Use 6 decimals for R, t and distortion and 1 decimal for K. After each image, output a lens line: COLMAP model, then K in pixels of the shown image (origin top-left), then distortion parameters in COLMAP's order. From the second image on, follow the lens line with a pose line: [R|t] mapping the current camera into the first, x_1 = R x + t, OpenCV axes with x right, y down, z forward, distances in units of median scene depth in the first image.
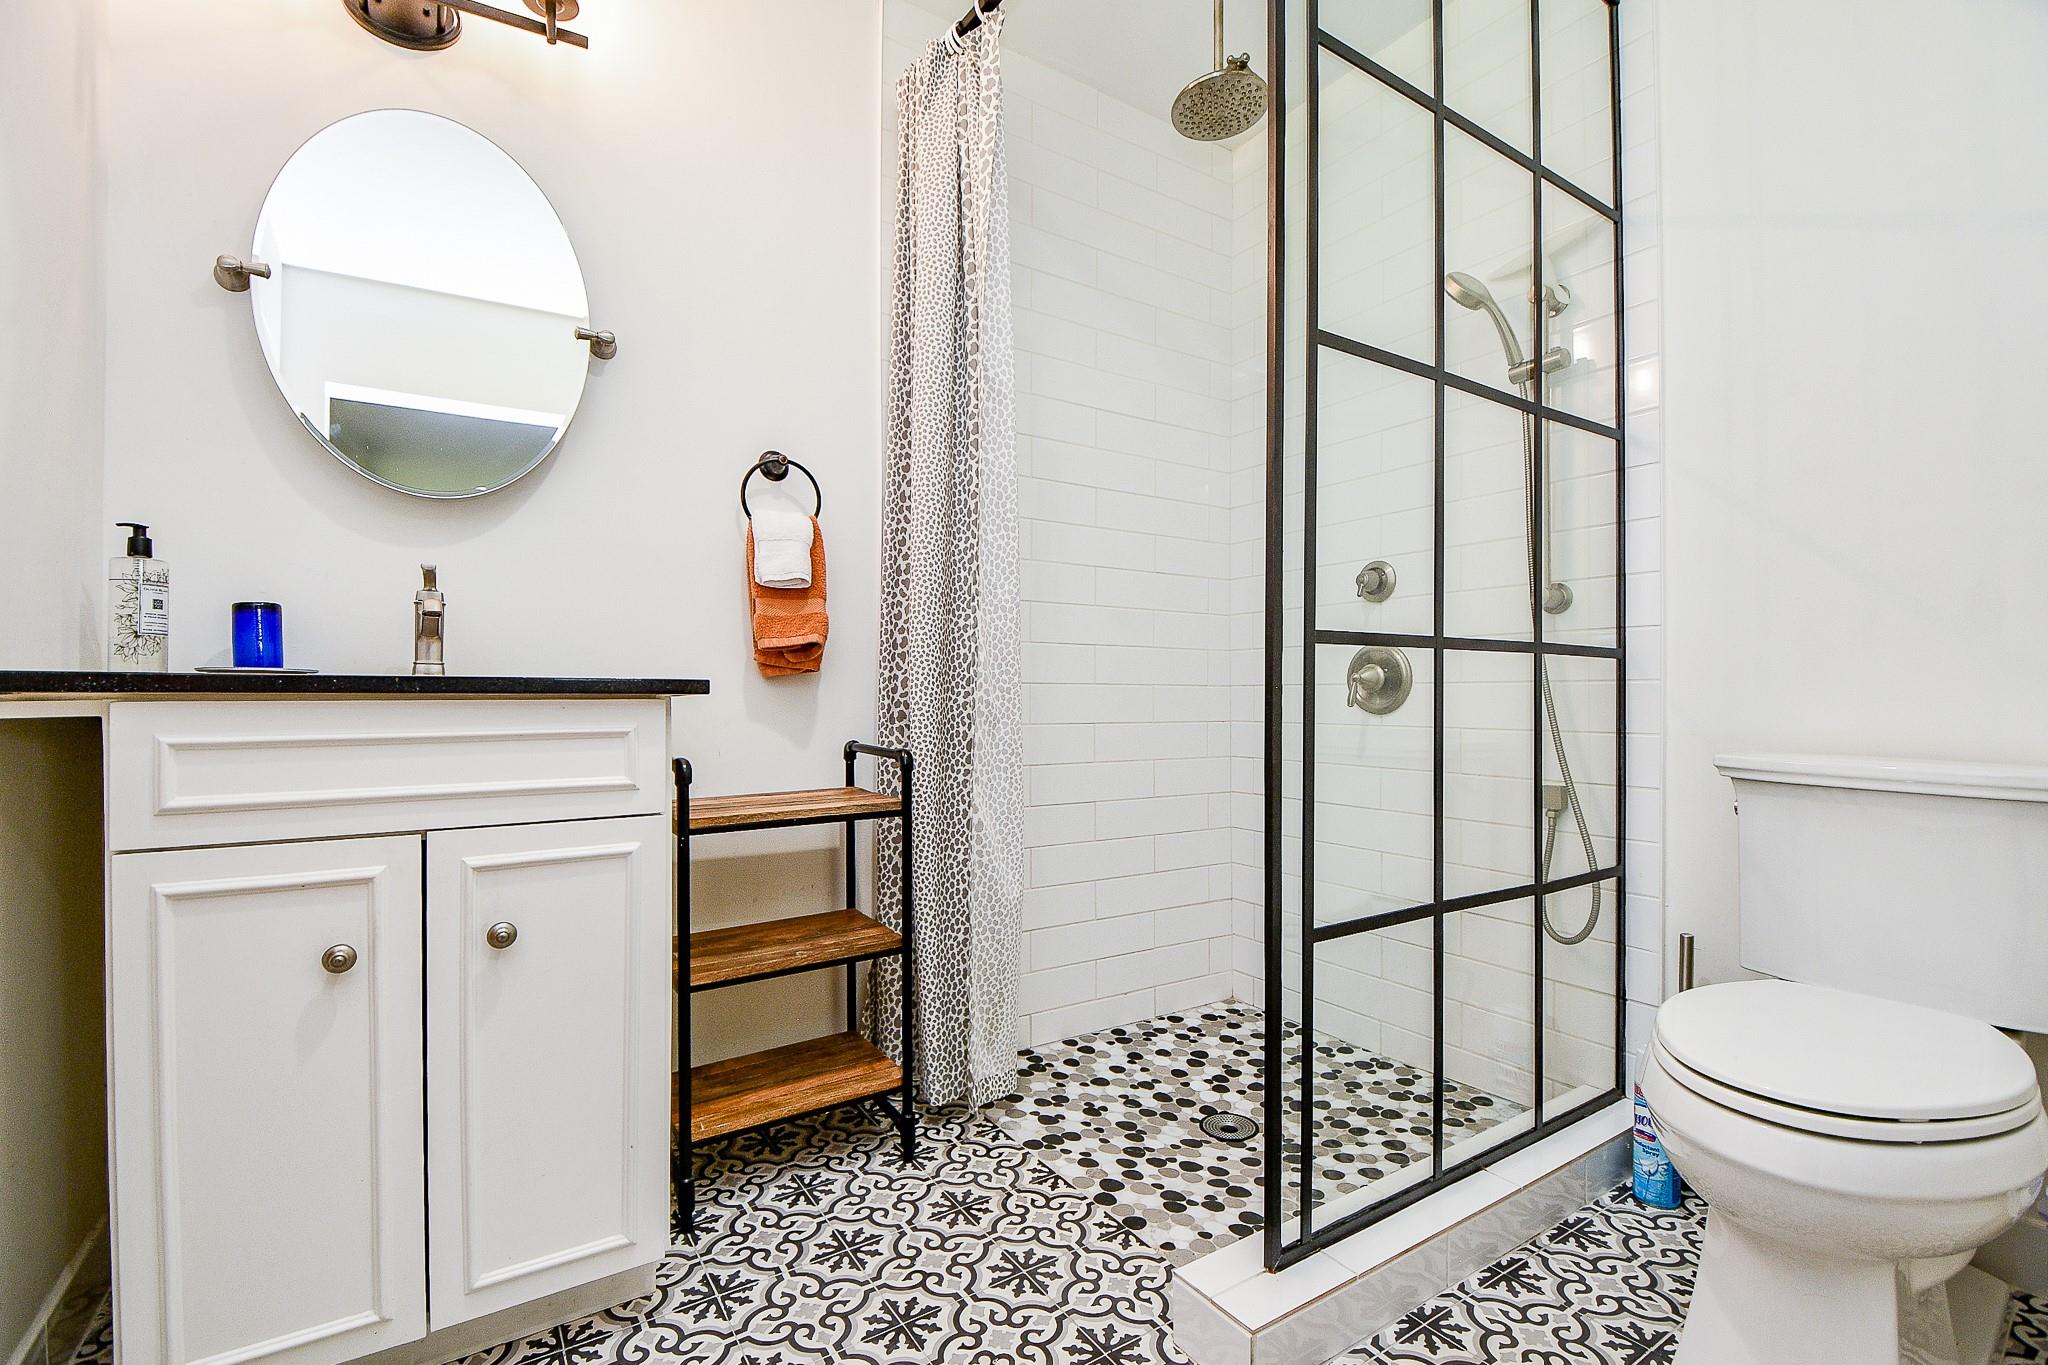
lens RADIAL K [[907.1, 0, 1031.9], [0, 907.1, 689.6], [0, 0, 1]] dist [0.010255, -0.012900]
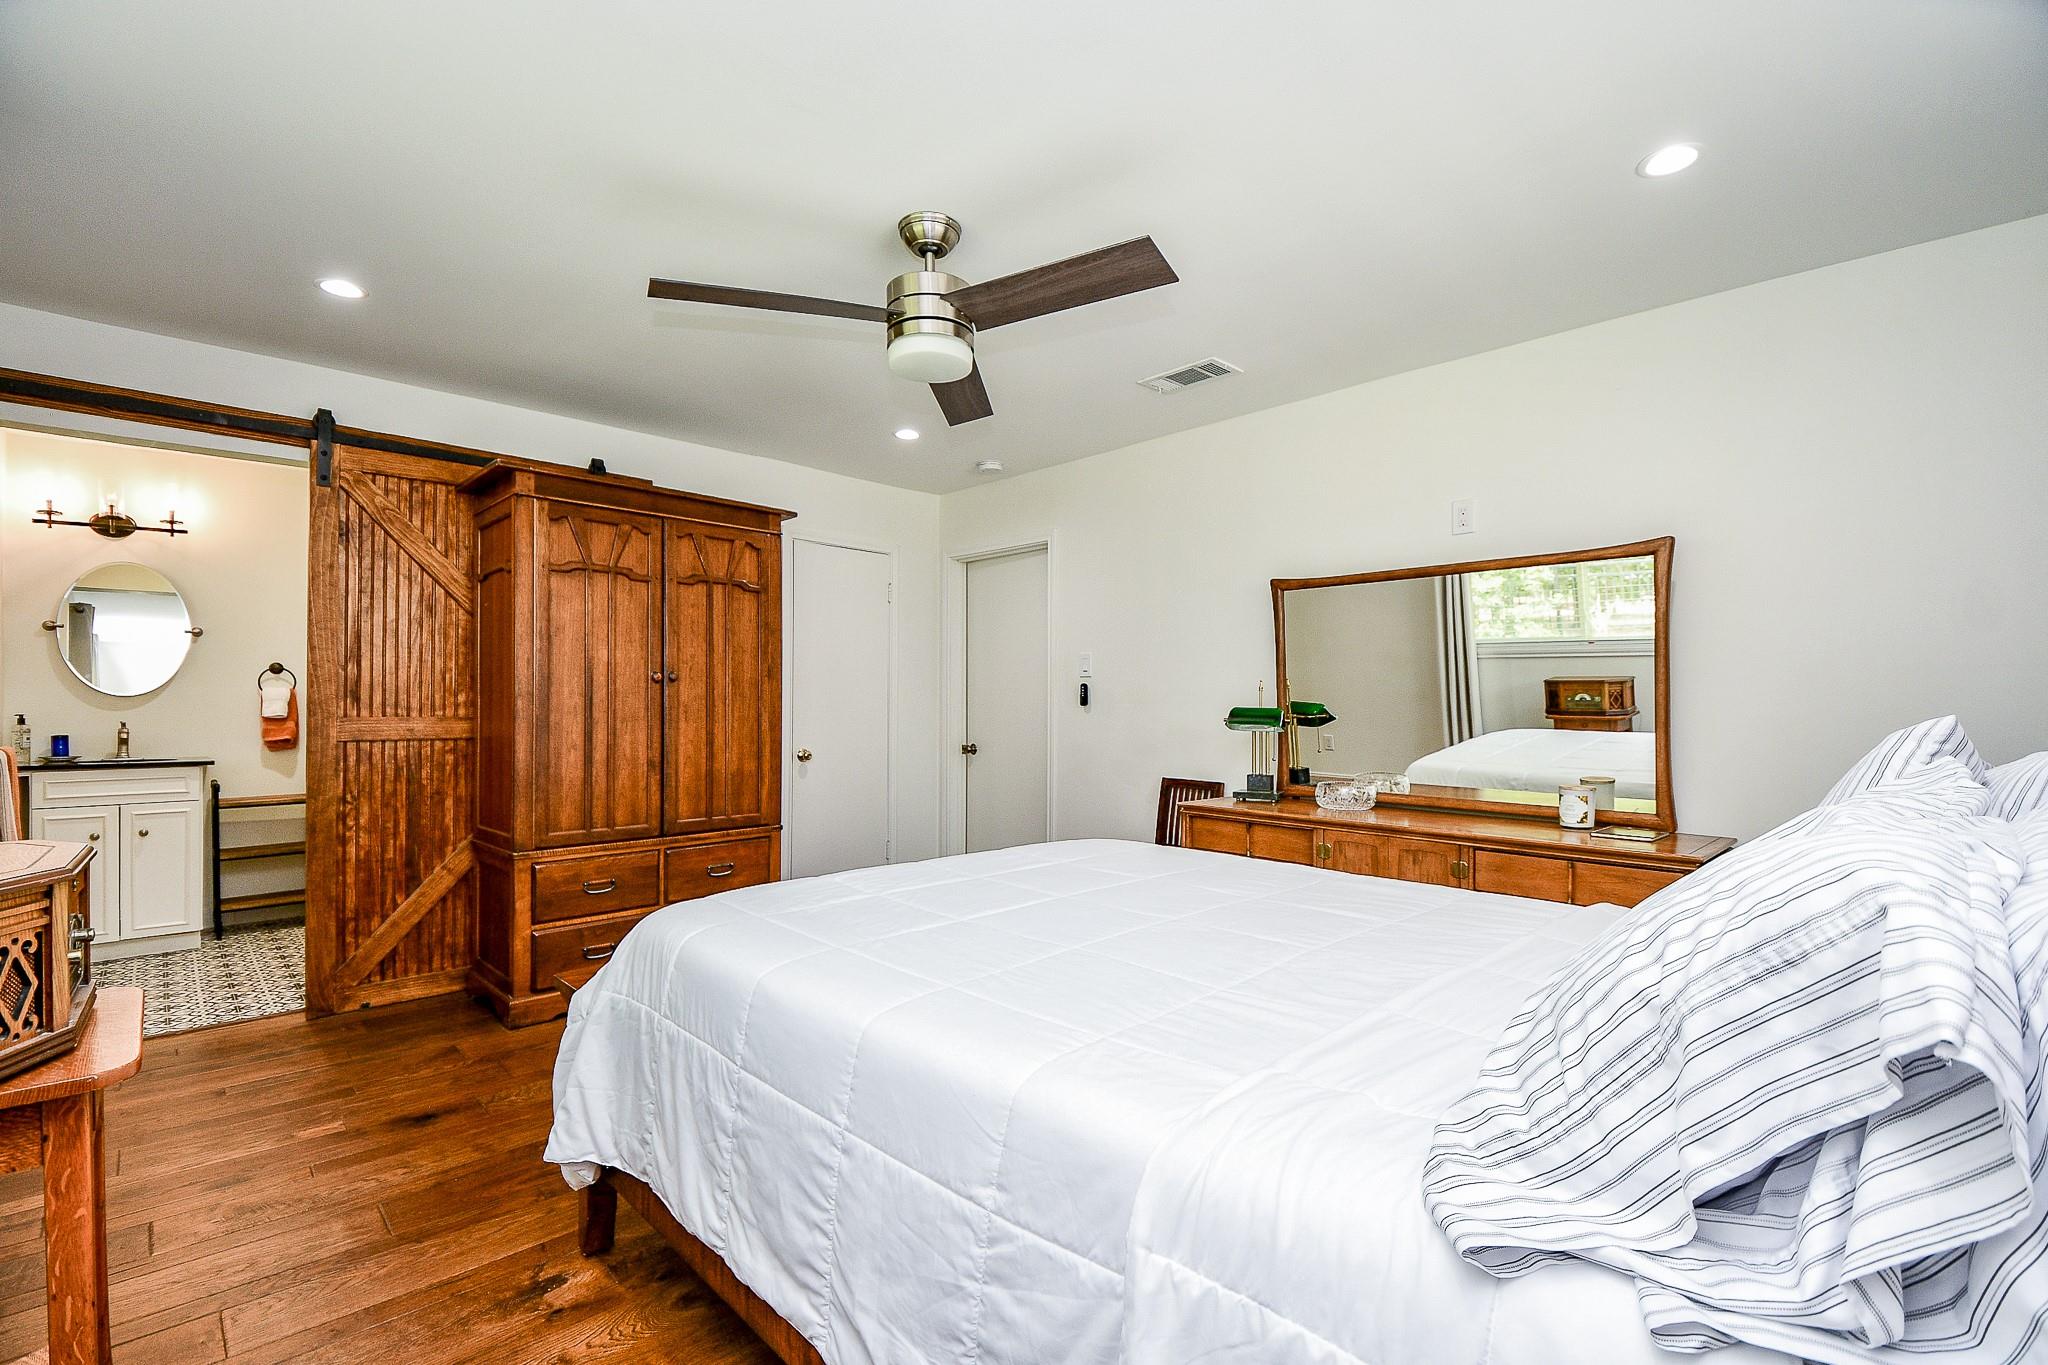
lens RADIAL K [[907.1, 0, 1018.7], [0, 907.1, 696.1], [0, 0, 1]] dist [0.010255, -0.012900]
pose [[0.984095, -0.004224, 0.177593, 1.811203], [0.005222, 0.999973, -0.005153, -0.196921], [-0.177566, 0.005999, 0.984091, -2.601886]]
